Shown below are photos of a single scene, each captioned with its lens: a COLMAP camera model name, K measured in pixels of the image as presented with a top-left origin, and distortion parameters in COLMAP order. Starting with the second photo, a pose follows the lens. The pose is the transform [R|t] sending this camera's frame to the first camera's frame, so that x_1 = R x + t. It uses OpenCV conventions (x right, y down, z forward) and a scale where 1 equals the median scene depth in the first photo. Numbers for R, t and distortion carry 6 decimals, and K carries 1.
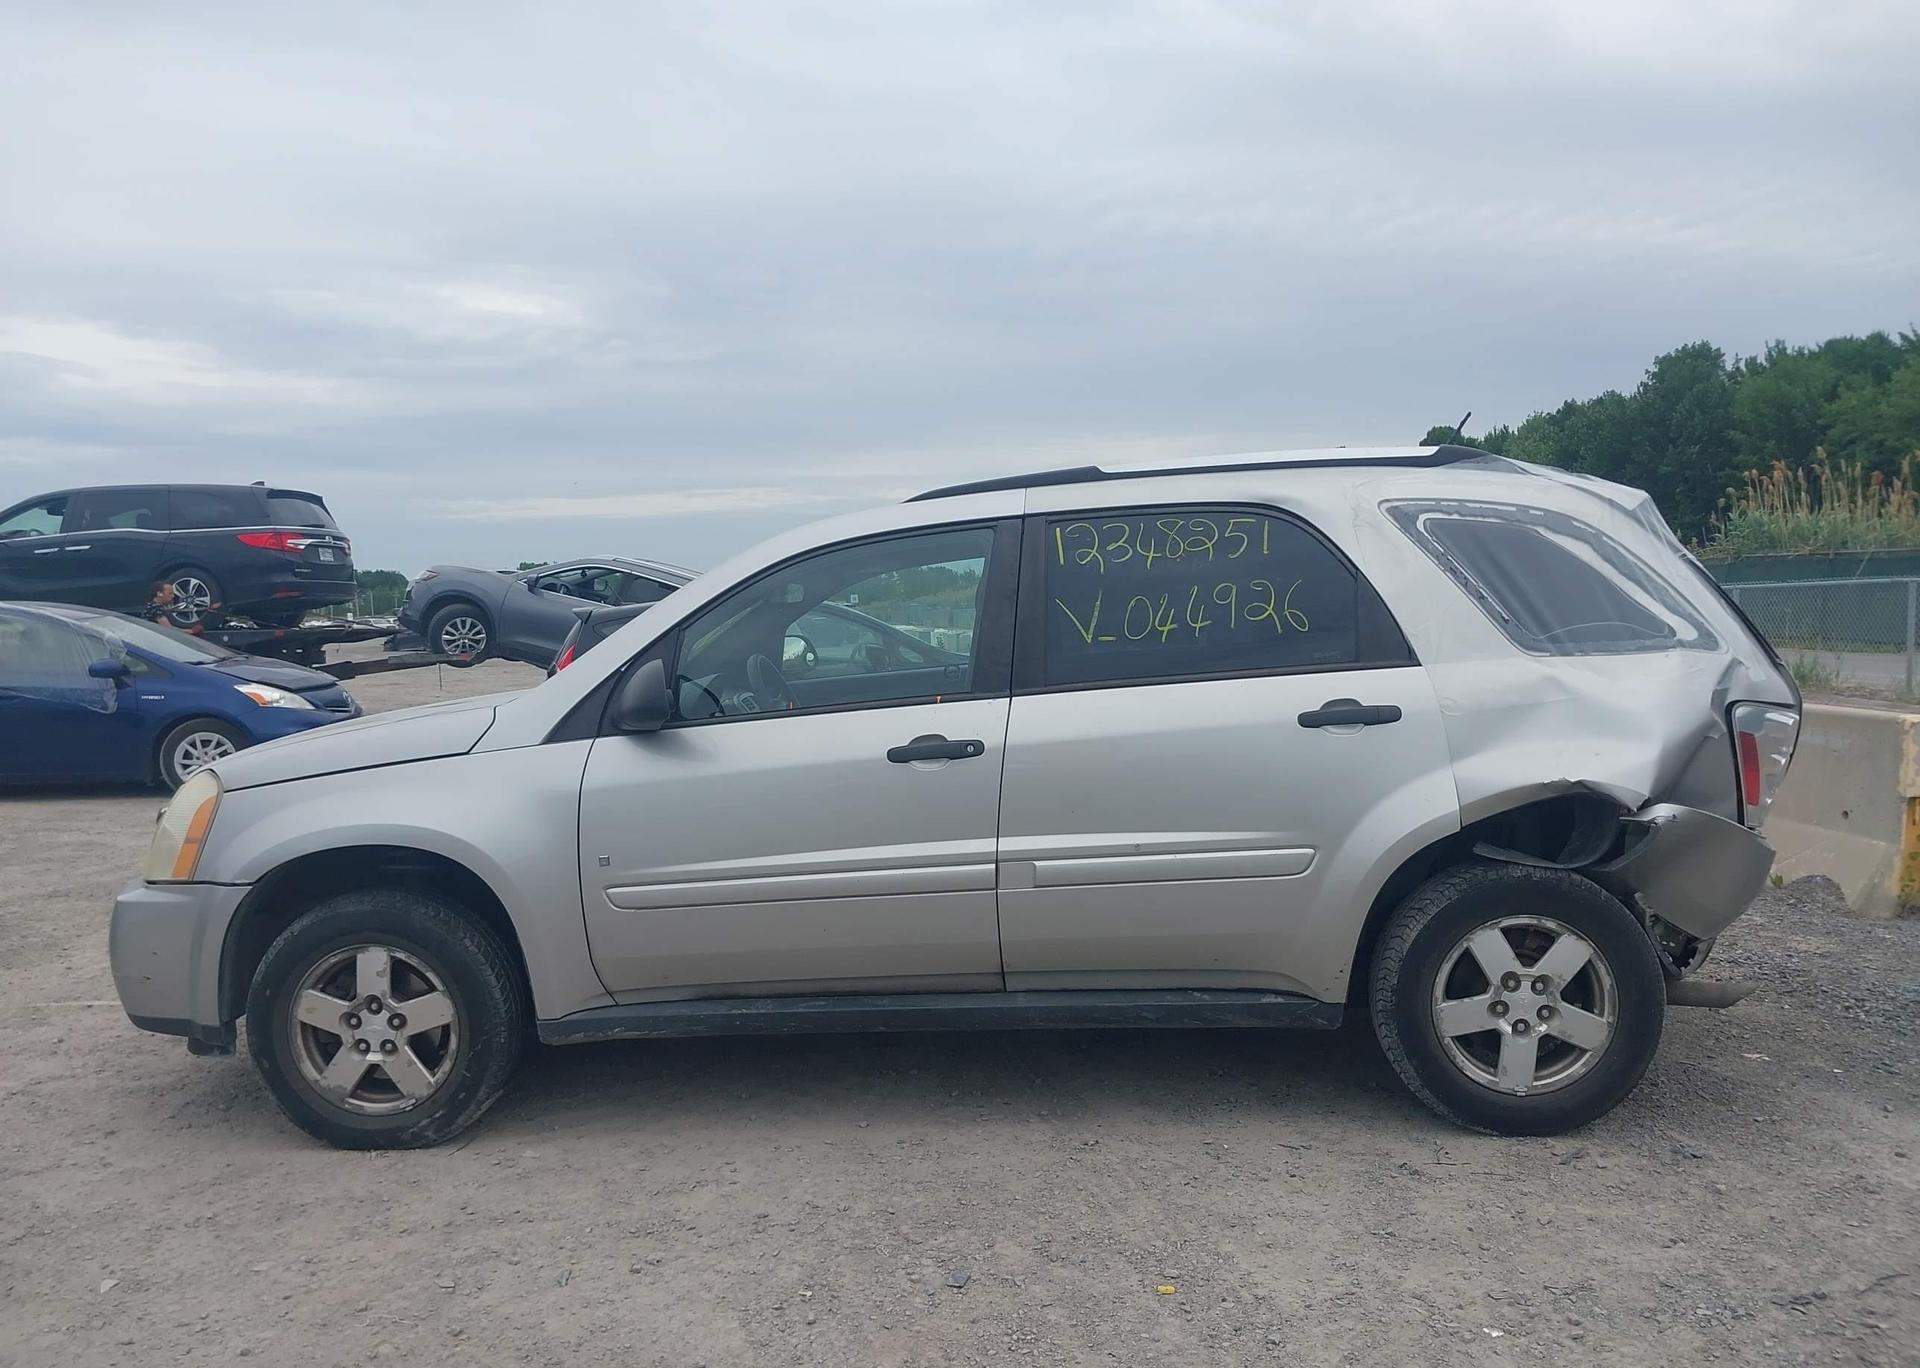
lens RADIAL K [[1492.8, 0, 960.0], [0, 1492.8, 684.0], [0, 0, 1]] dist [0.095547, -0.157830]
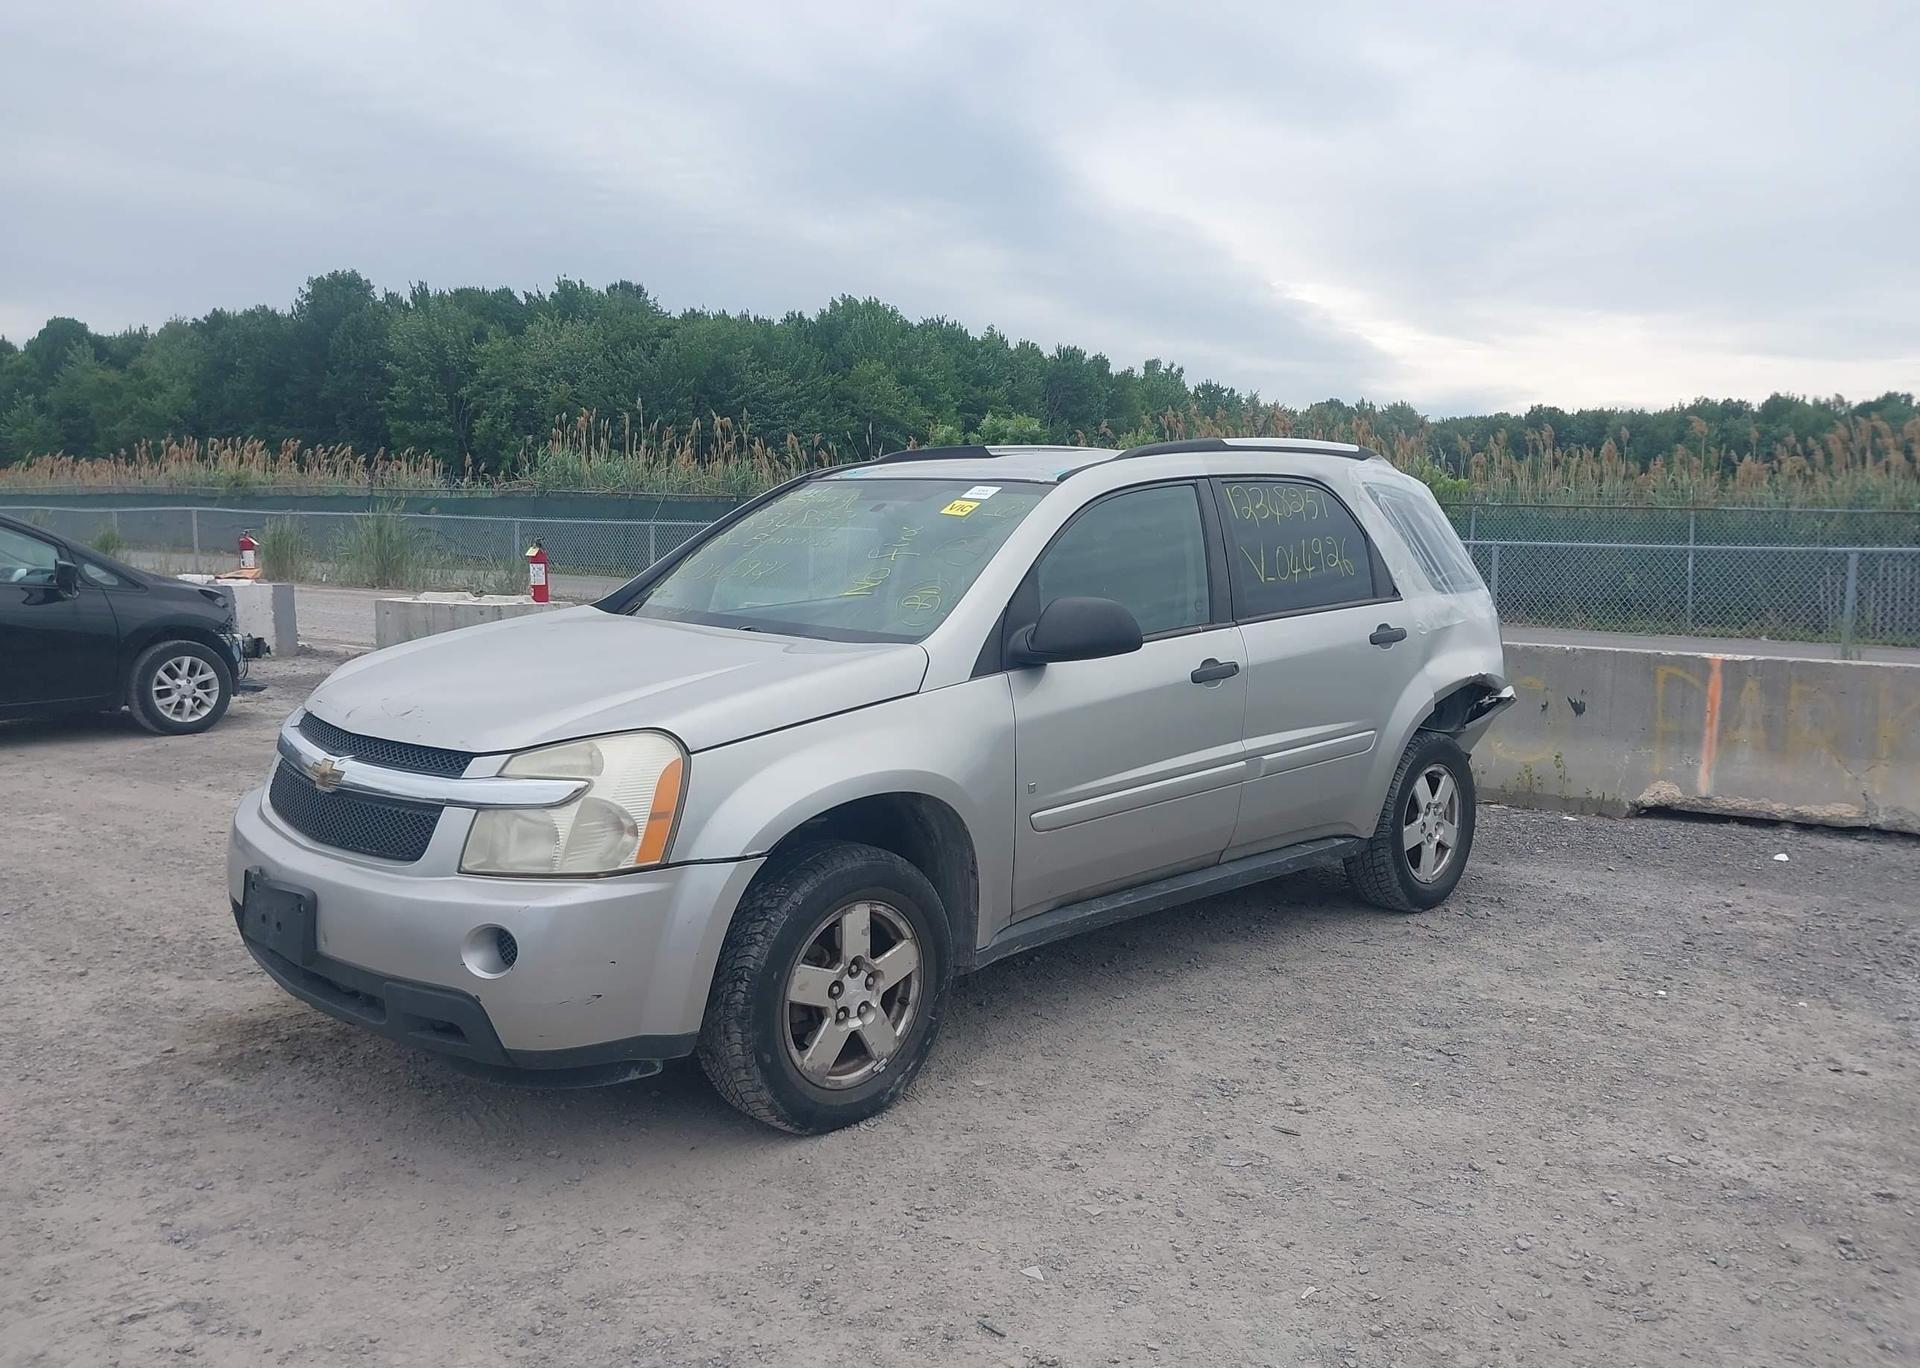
lens RADIAL K [[1492.8, 0, 960.0], [0, 1492.8, 684.0], [0, 0, 1]] dist [0.095547, -0.157830]
pose [[0.655434, -0.043319, 0.754009, -1.042485], [0.003715, 0.998527, 0.054137, -0.011101], [-0.755244, -0.032682, 0.654629, 0.359398]]
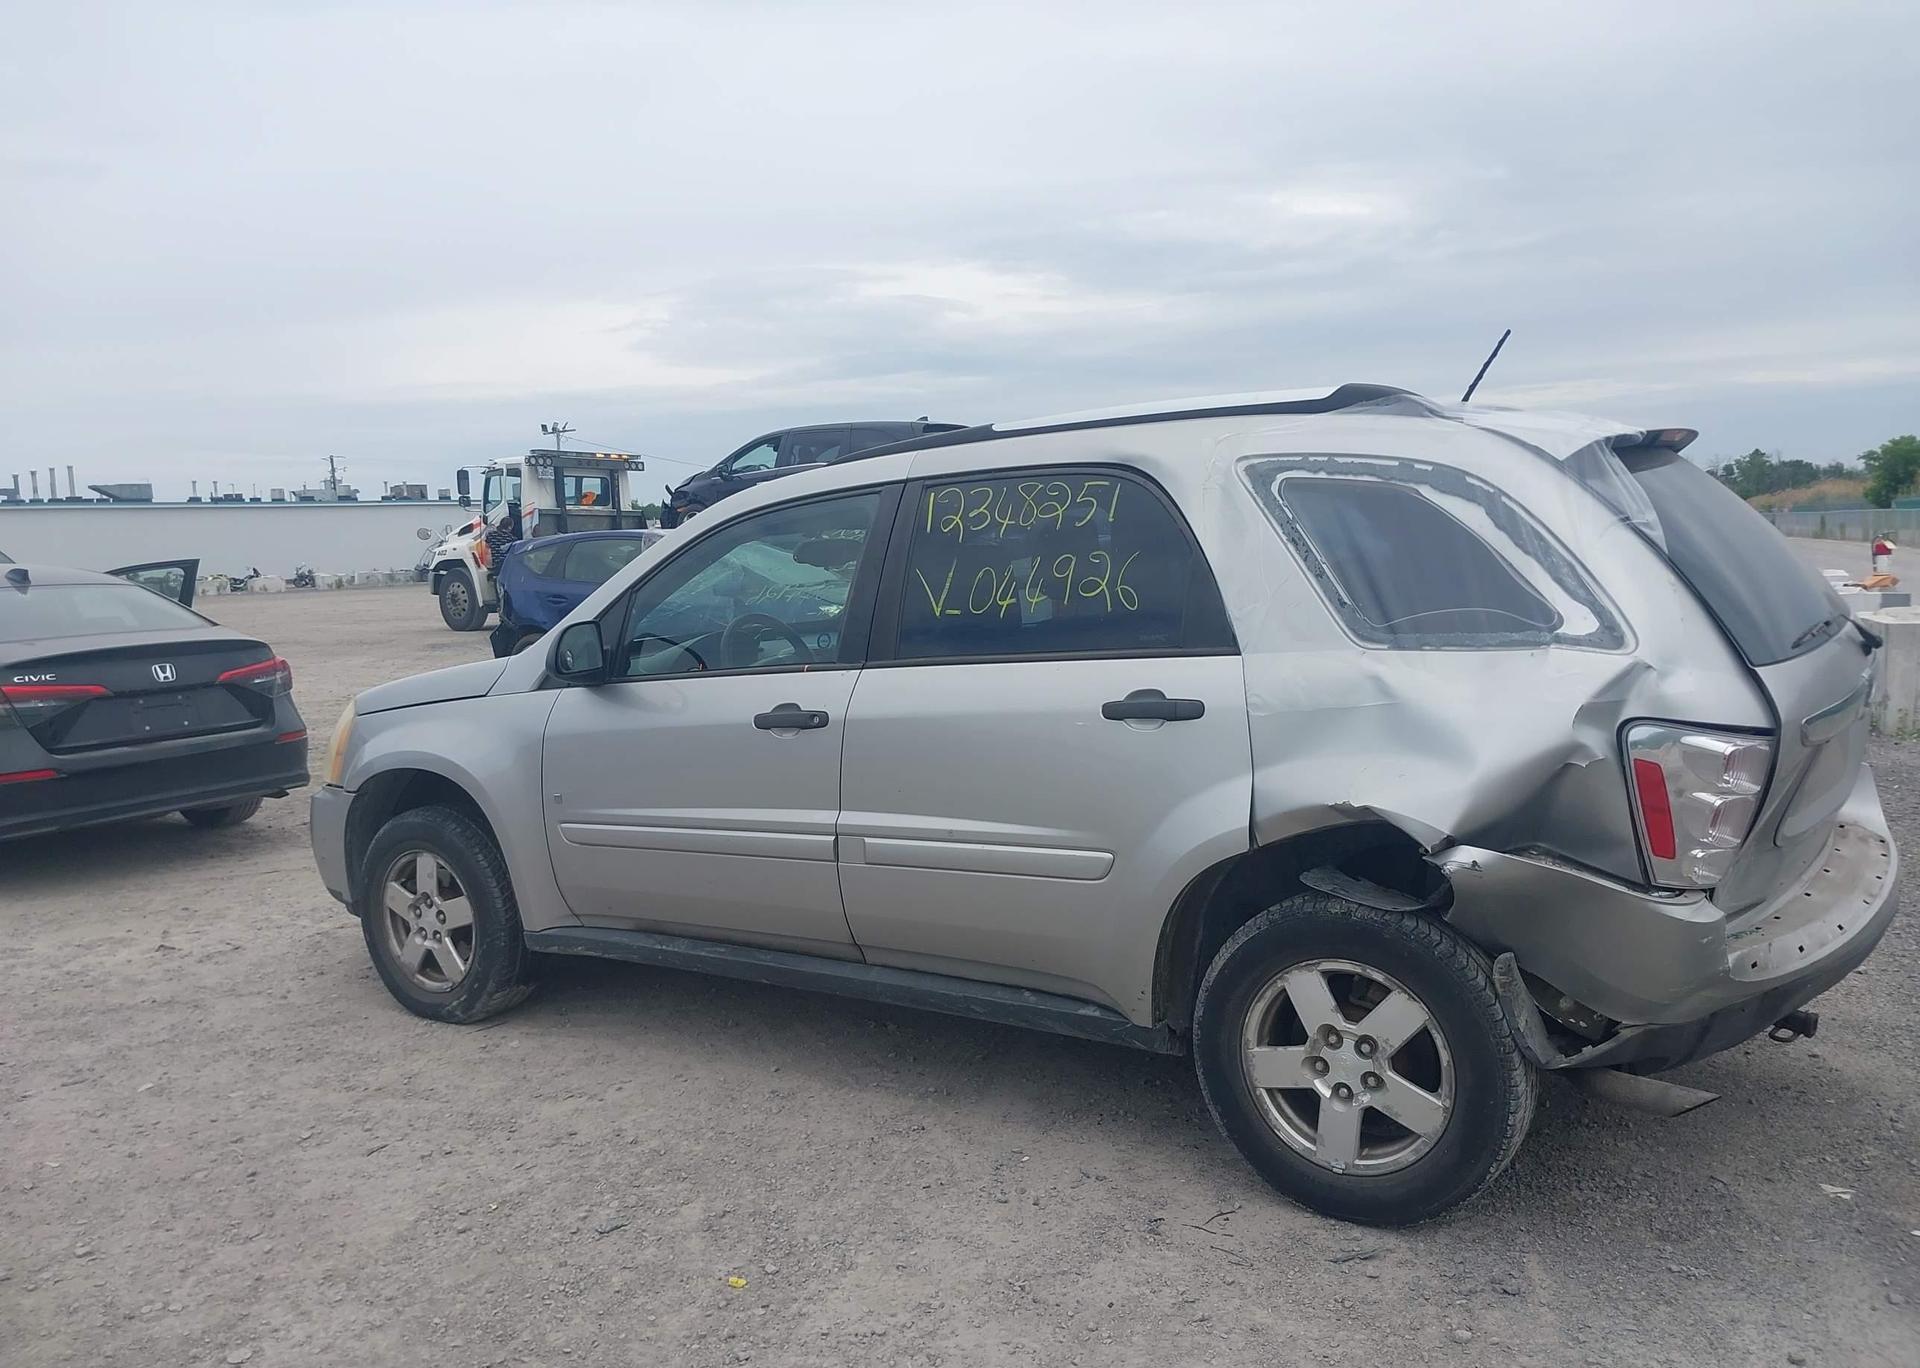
lens RADIAL K [[1492.8, 0, 960.0], [0, 1492.8, 684.0], [0, 0, 1]] dist [0.095547, -0.157830]
pose [[0.868606, 0.048930, -0.493081, 0.570125], [-0.018167, 0.997588, 0.066991, -0.048172], [0.495170, -0.049231, 0.867400, 0.178915]]
